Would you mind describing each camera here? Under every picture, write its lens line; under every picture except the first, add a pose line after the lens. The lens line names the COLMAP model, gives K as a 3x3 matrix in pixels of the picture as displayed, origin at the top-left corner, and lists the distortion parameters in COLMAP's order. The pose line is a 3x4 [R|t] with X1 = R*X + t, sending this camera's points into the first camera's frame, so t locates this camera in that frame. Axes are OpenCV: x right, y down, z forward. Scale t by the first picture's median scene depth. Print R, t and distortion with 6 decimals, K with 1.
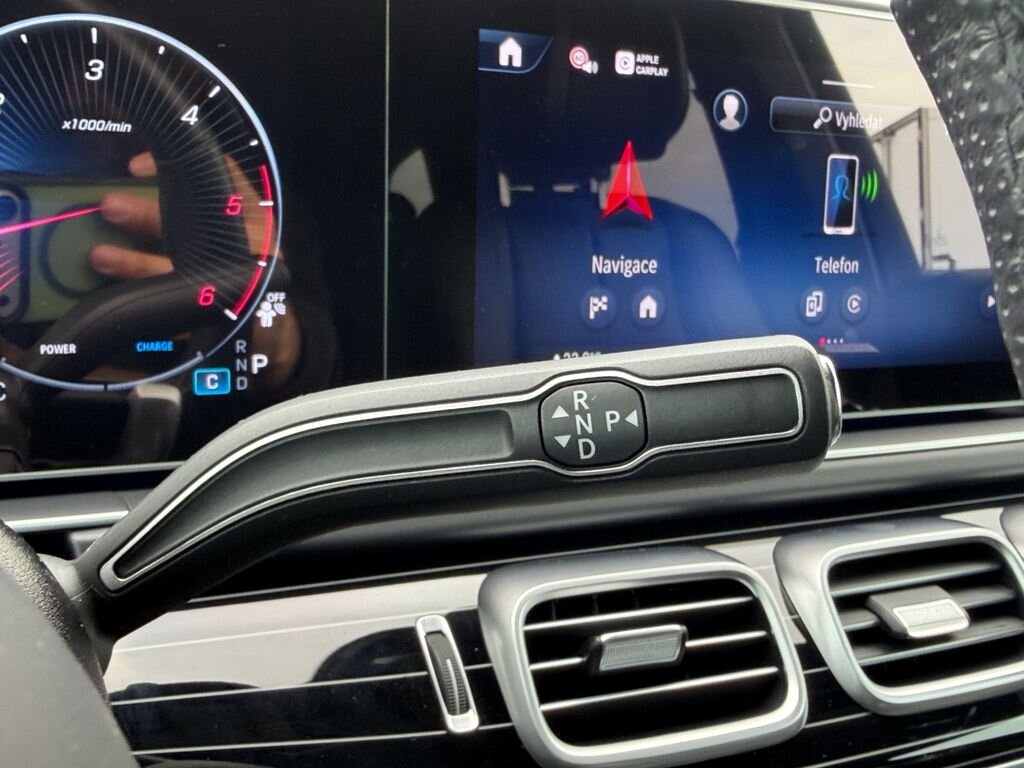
lens RADIAL K [[1130.8, 0, 512.4], [0, 1130.8, 375.1], [0, 0, 1]] dist [0.010153, 0.000000]
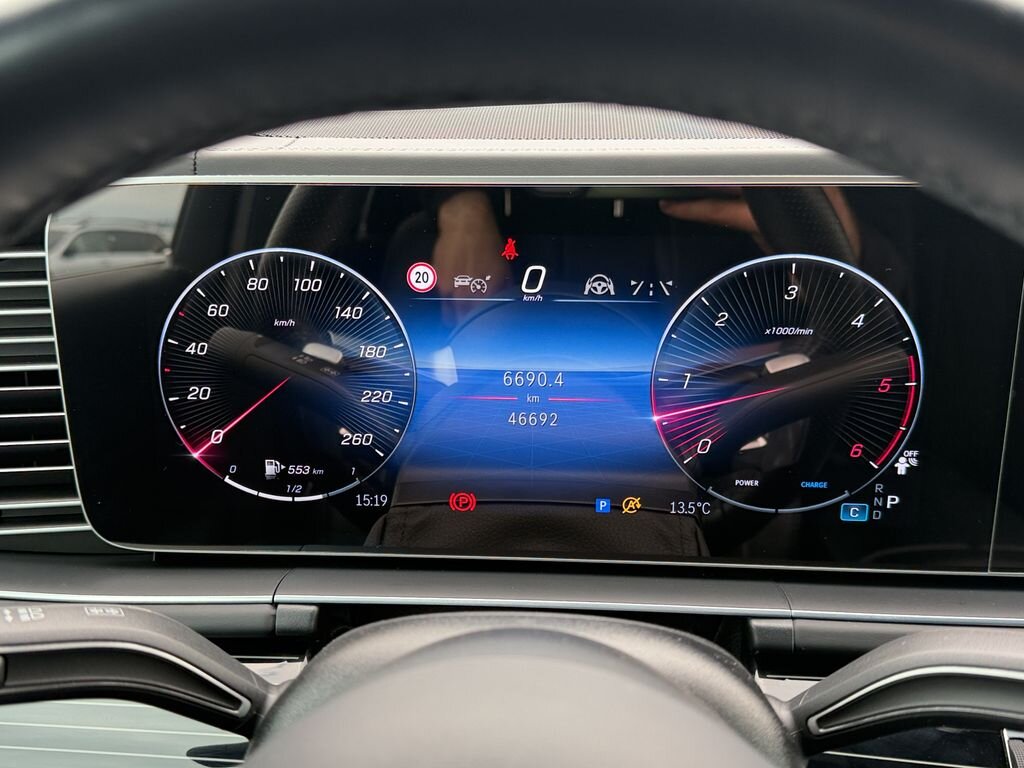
lens RADIAL K [[1104.3, 0, 513.5], [0, 1104.3, 394.2], [0, 0, 1]] dist [0.119015, 0.000000]
pose [[0.877706, 0.103436, -0.467902, -0.015698], [-0.056417, 0.991940, 0.113454, -0.254301], [0.475866, -0.073181, 0.876468, -0.328127]]
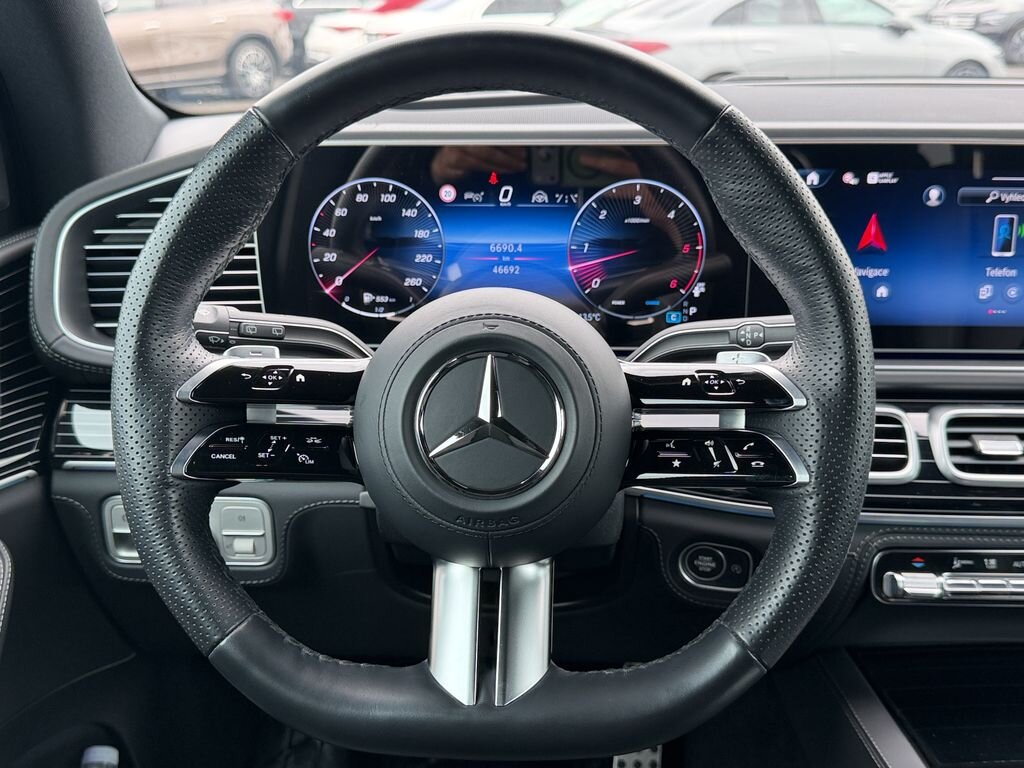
lens RADIAL K [[1104.3, 0, 520.1], [0, 1104.3, 392.8], [0, 0, 1]] dist [0.119015, 0.000000]
pose [[0.891326, 0.085399, -0.445247, 0.544912], [-0.050105, 0.994638, 0.090470, -0.033251], [0.450585, -0.058329, 0.890826, -1.372859]]
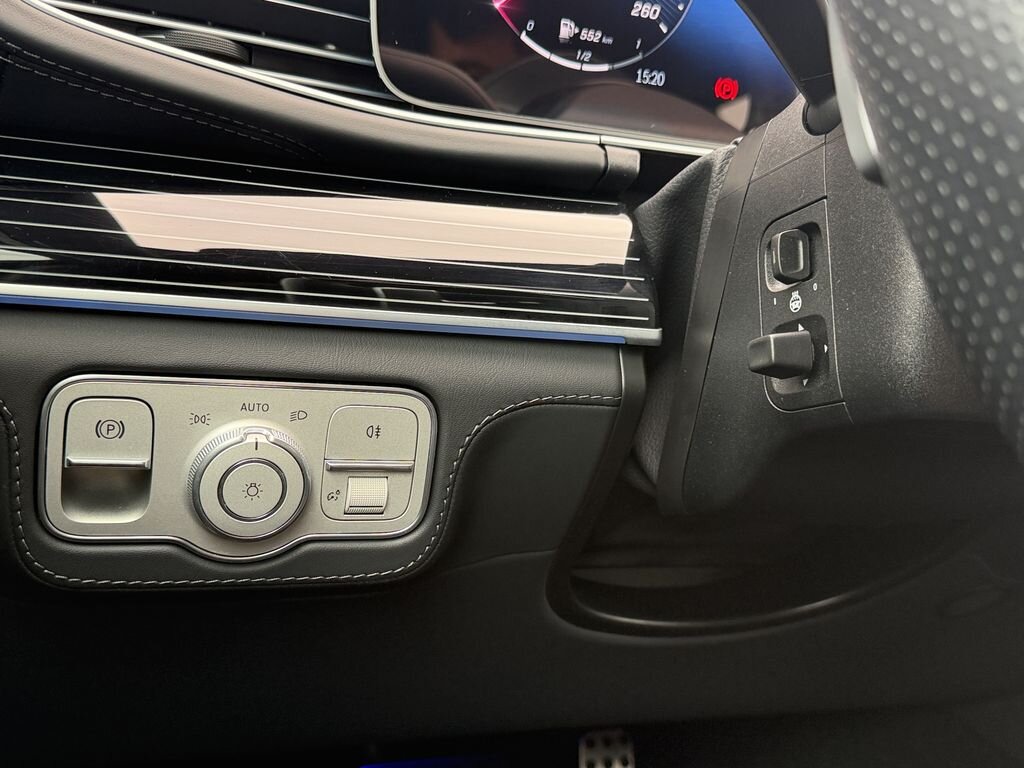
lens RADIAL K [[1104.3, 0, 516.0], [0, 1104.3, 386.4], [0, 0, 1]] dist [0.119015, 0.000000]
pose [[0.992626, 0.092315, -0.078565, -0.789216], [-0.091356, 0.995694, 0.015723, 0.399946], [0.079678, -0.008430, 0.996785, -0.638708]]
